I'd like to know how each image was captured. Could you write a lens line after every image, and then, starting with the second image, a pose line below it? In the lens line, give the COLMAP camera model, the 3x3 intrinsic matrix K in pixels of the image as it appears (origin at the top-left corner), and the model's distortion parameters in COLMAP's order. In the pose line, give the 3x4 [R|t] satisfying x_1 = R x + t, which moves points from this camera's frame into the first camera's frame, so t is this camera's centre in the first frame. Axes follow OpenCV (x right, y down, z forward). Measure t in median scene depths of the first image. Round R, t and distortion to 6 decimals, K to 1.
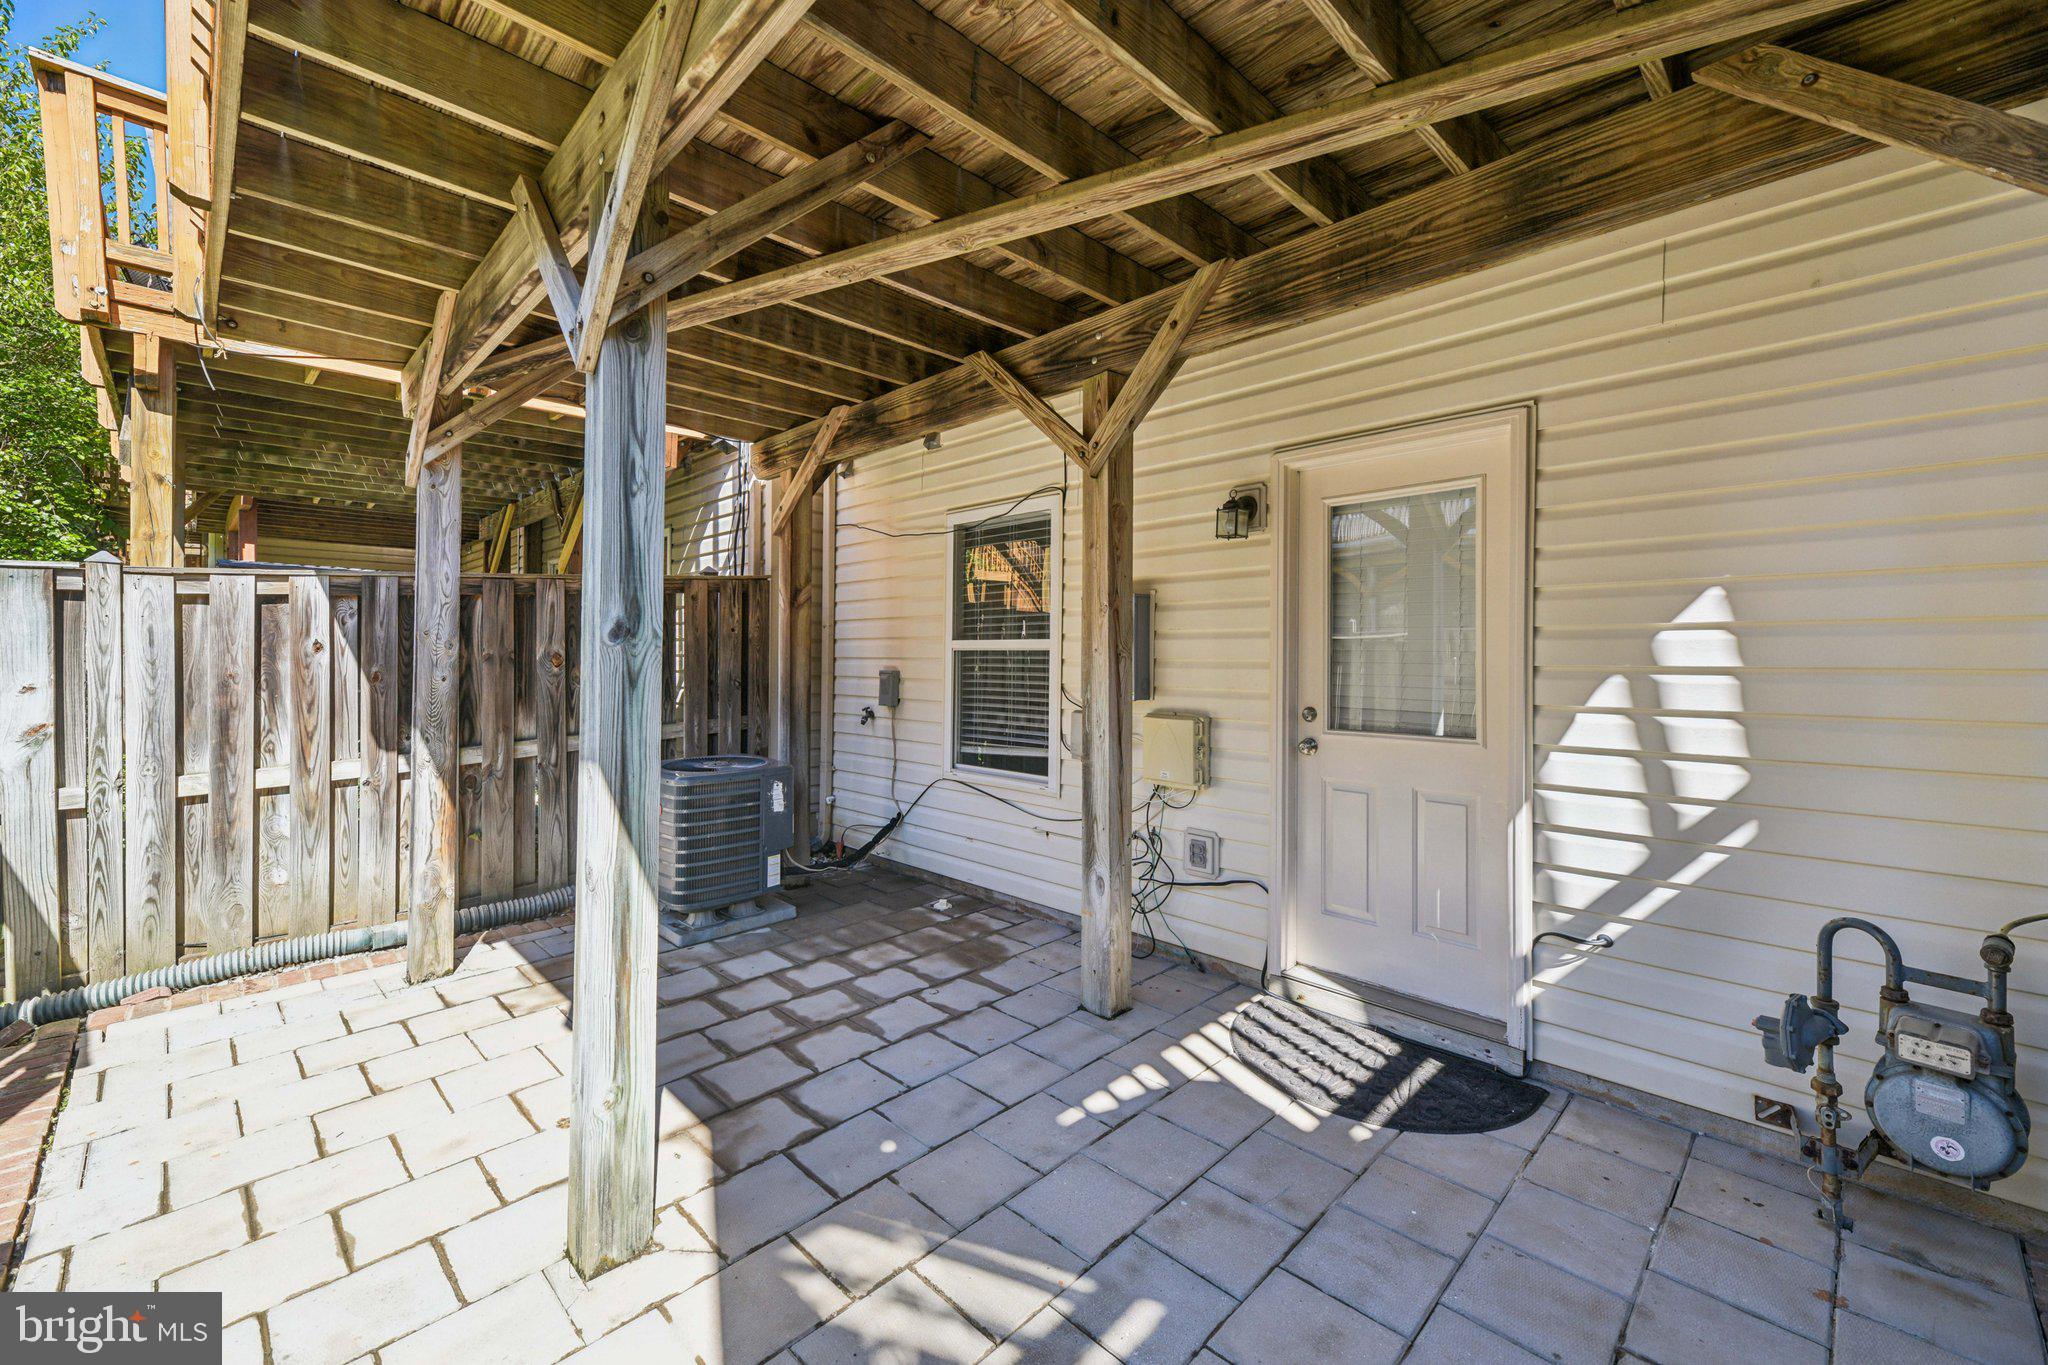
lens RADIAL K [[828.6, 0, 1031.3], [0, 828.6, 655.8], [0, 0, 1]] dist [0.015666, -0.000023]
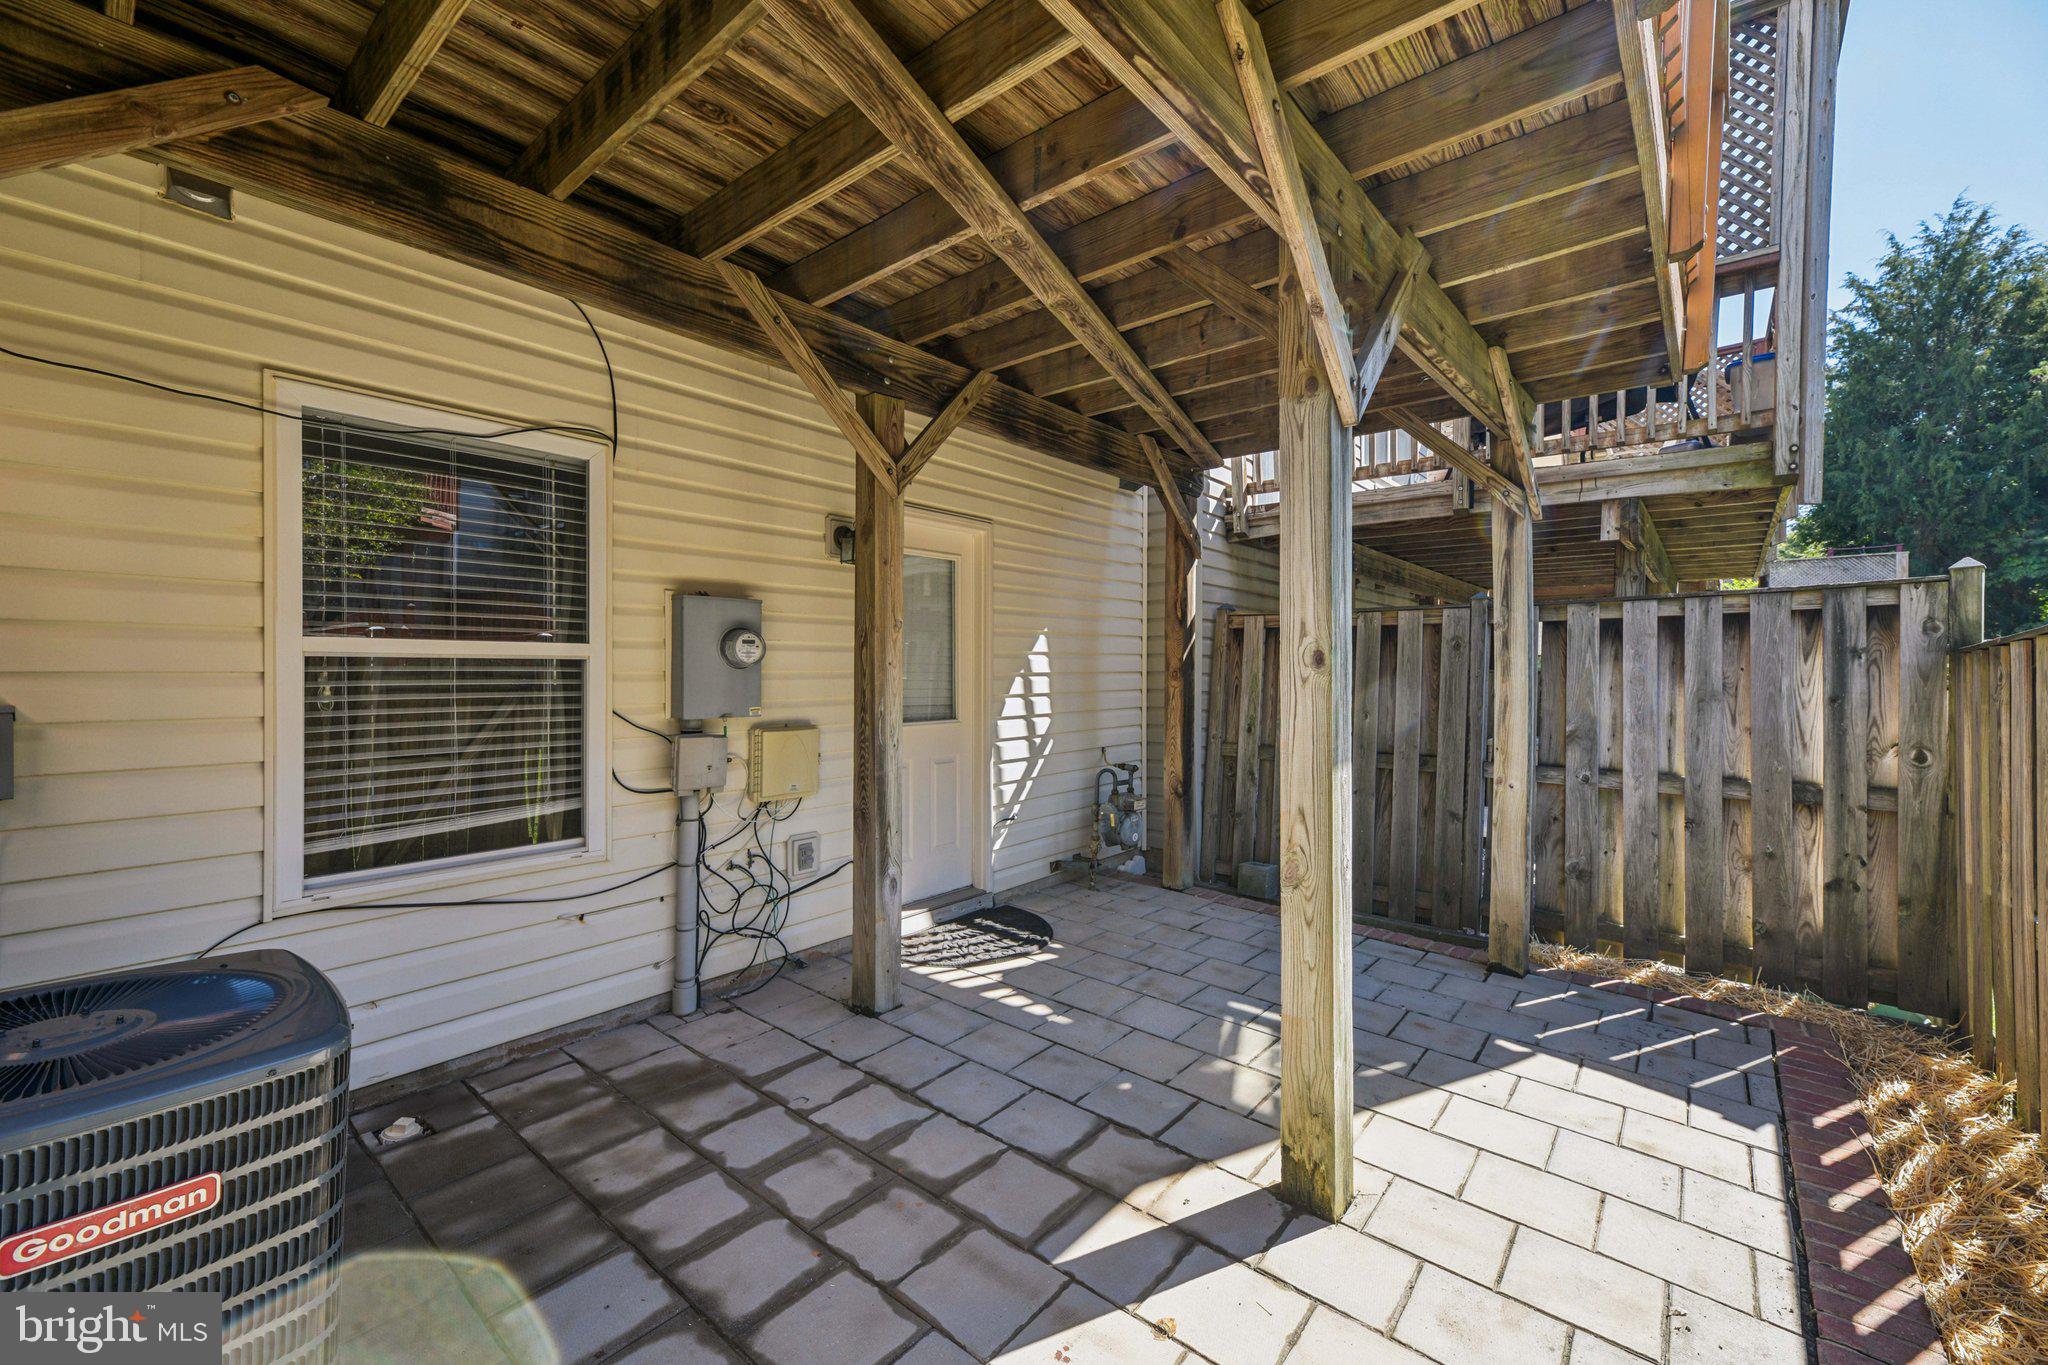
lens RADIAL K [[828.9, 0, 1033.5], [0, 828.9, 676.8], [0, 0, 1]] dist [0.000910, -0.000228]
pose [[-0.103791, -0.019249, 0.994413, -0.908041], [-0.009317, 0.999788, 0.018380, -0.010304], [-0.994556, -0.007358, -0.103948, 0.866700]]
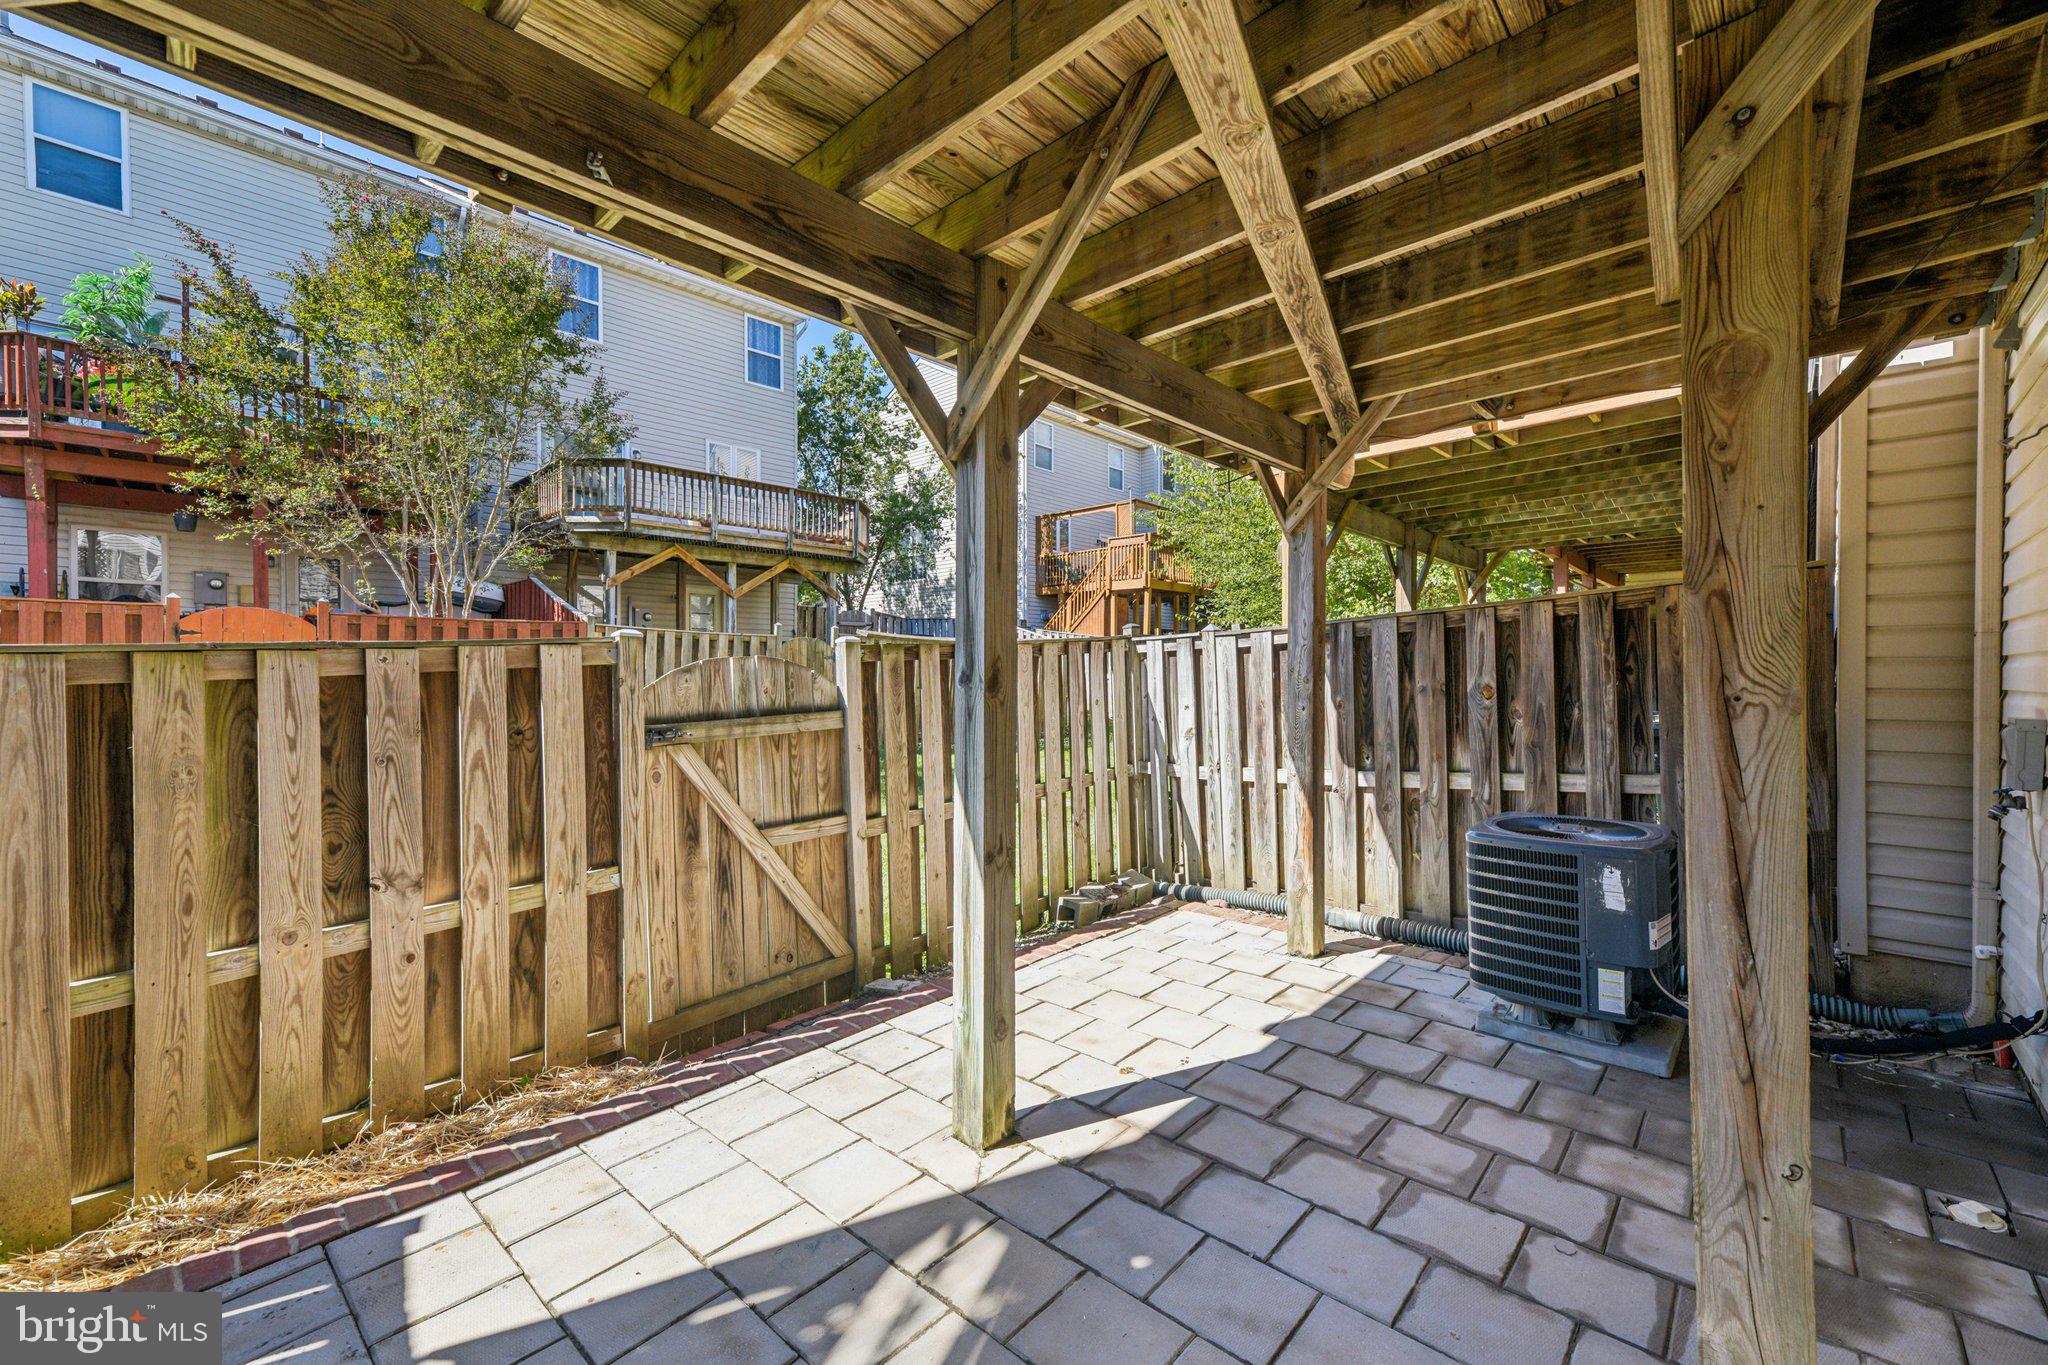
lens RADIAL K [[813.4, 0, 1024.0], [0, 813.4, 682.5], [0, 0, 1]] dist [0.018985, -0.000297]
pose [[0.041510, -0.001963, -0.999136, 0.469935], [0.006738, 0.999976, -0.001685, -0.010888], [0.999115, -0.006662, 0.041522, 0.583549]]
